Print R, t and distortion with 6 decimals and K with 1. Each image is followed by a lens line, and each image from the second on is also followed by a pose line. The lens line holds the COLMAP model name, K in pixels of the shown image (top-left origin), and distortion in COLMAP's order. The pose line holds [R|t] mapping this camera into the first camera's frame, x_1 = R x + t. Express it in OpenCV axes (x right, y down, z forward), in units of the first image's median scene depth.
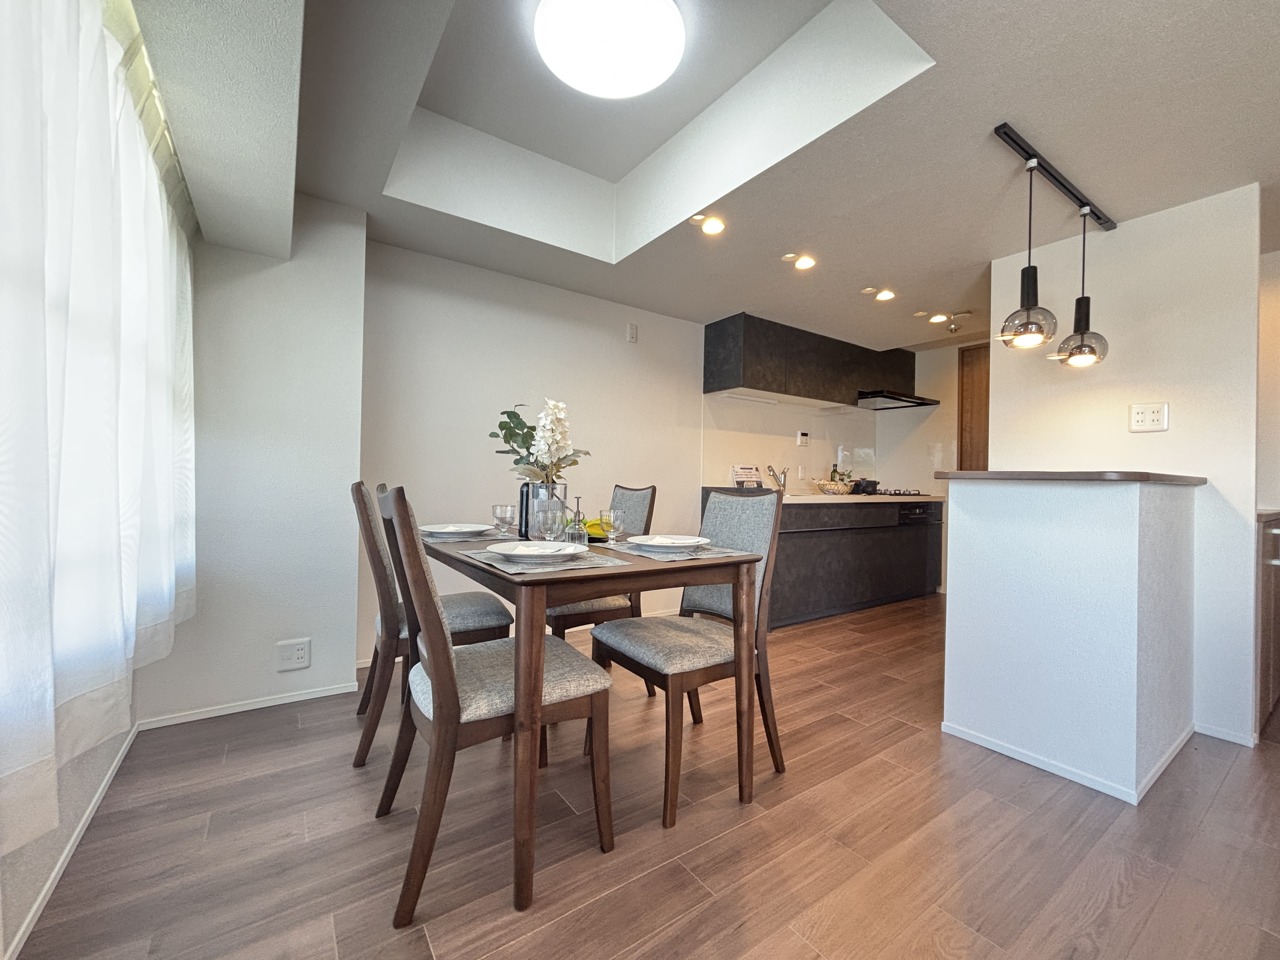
lens RADIAL K [[514.2, 0, 639.7], [0, 514.2, 475.8], [0, 0, 1]] dist [0.000707, 0.000089]
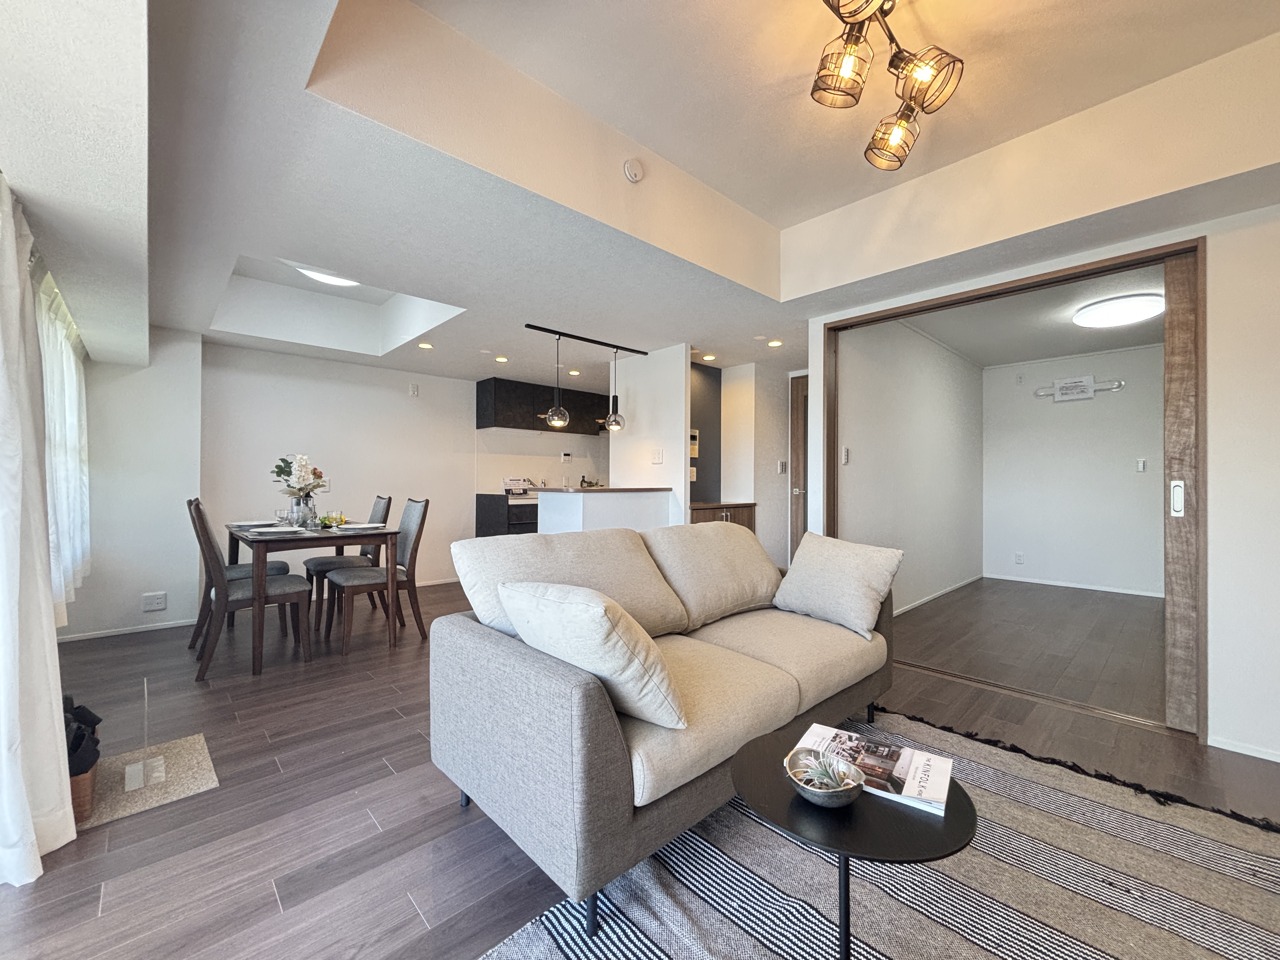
lens RADIAL K [[514.2, 0, 639.7], [0, 514.2, 475.8], [0, 0, 1]] dist [0.000707, 0.000089]
pose [[0.988029, -0.009508, 0.153972, 0.356853], [0.009446, 0.999955, 0.001132, -0.026404], [-0.153976, 0.000336, 0.988075, -0.501360]]
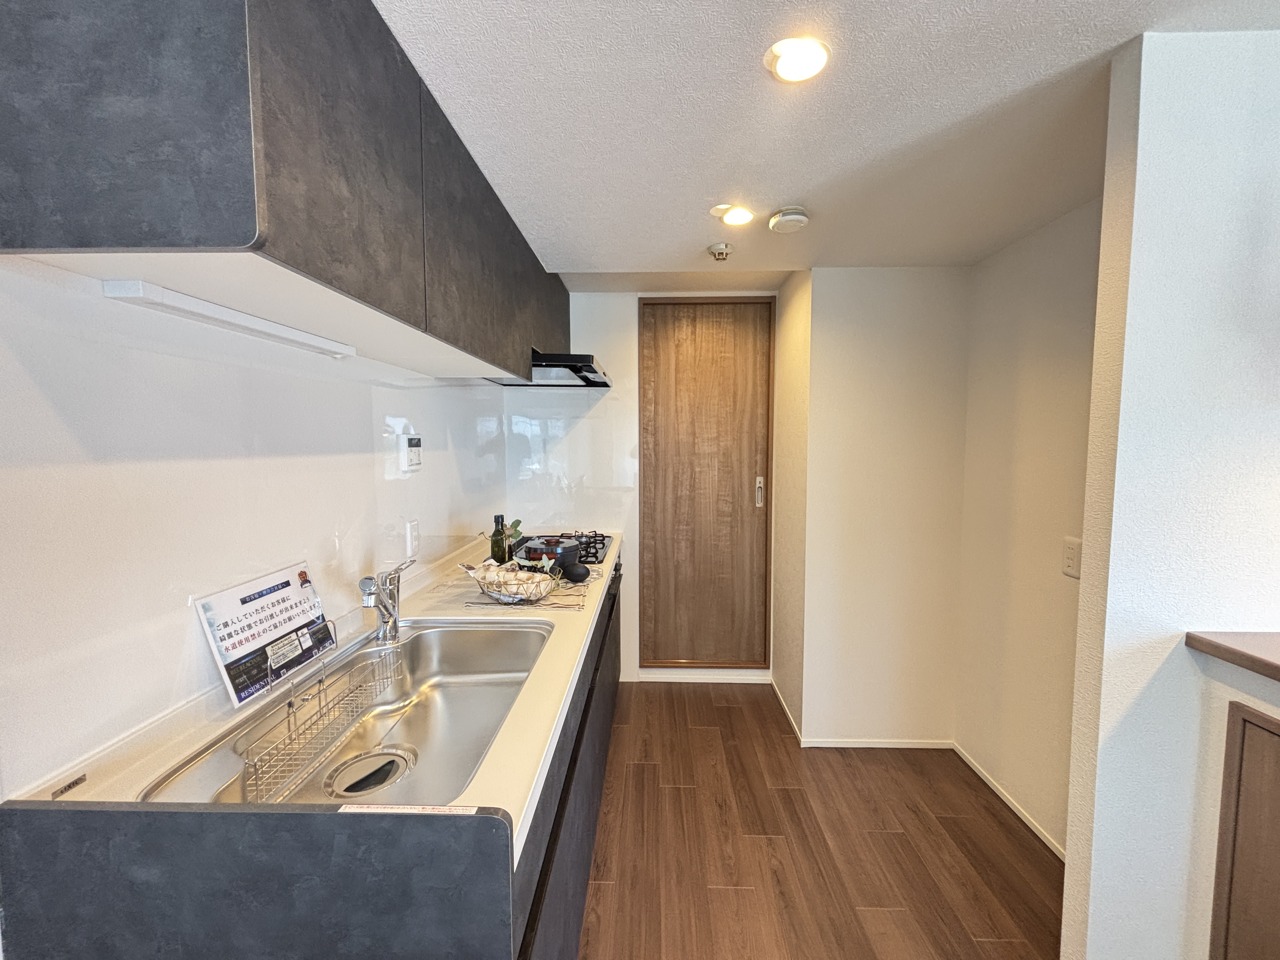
lens RADIAL K [[516.9, 0, 640.0], [0, 516.9, 480.0], [0, 0, 1]] dist [-0.000887, -0.000006]
pose [[0.590795, -0.079330, 0.802912, 0.119551], [0.007951, 0.995679, 0.092525, -0.103814], [-0.806782, -0.048280, 0.588873, 0.741158]]
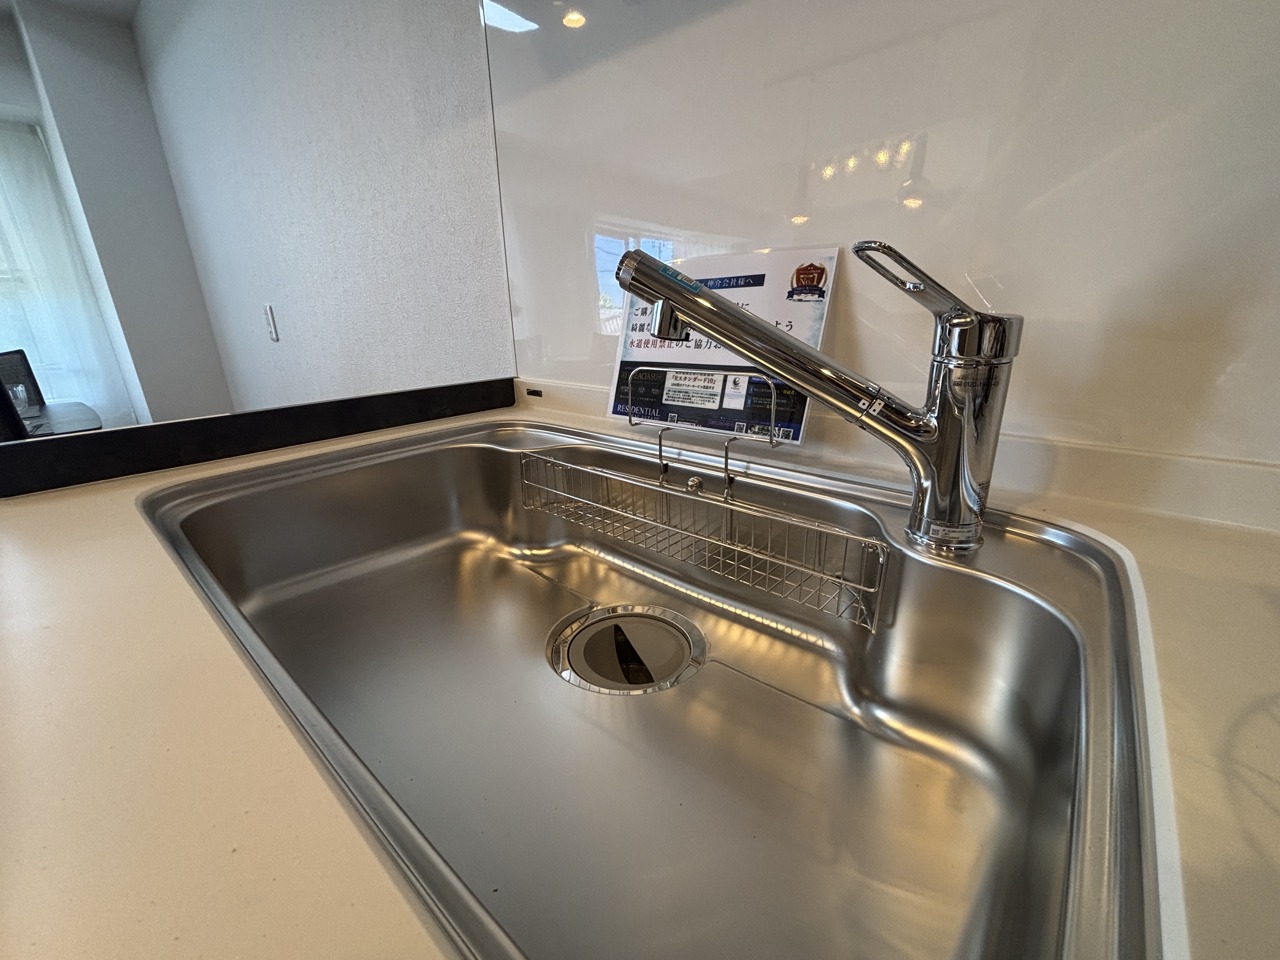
lens RADIAL K [[516.9, 0, 640.0], [0, 516.9, 480.0], [0, 0, 1]] dist [-0.000887, -0.000006]
pose [[0.250873, 0.283666, -0.925525, 0.394730], [0.035157, 0.952800, 0.301555, -0.005705], [0.967381, -0.108191, 0.229059, 1.011956]]
